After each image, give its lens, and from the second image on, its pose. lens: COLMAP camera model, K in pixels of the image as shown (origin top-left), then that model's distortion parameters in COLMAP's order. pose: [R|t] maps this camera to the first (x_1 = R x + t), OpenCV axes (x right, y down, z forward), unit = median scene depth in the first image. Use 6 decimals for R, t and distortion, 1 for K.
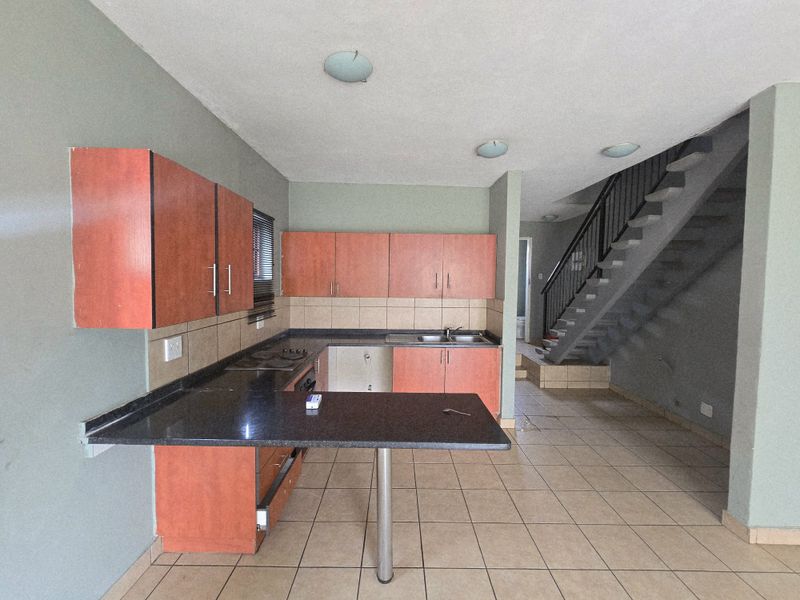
lens RADIAL K [[325.4, 0, 401.2], [0, 325.4, 296.8], [0, 0, 1]] dist [0.011409, 0.000015]
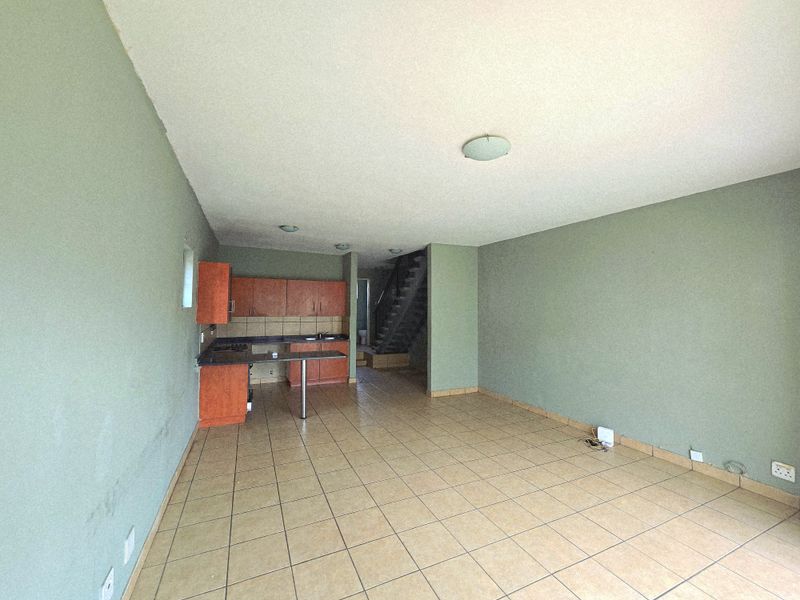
lens RADIAL K [[325.4, 0, 399.4], [0, 325.4, 298.3], [0, 0, 1]] dist [0.011409, 0.000015]
pose [[0.910043, 0.004649, 0.414488, -0.200935], [0.023928, 0.997680, -0.063727, 0.030758], [-0.413823, 0.067912, 0.907821, -0.807286]]
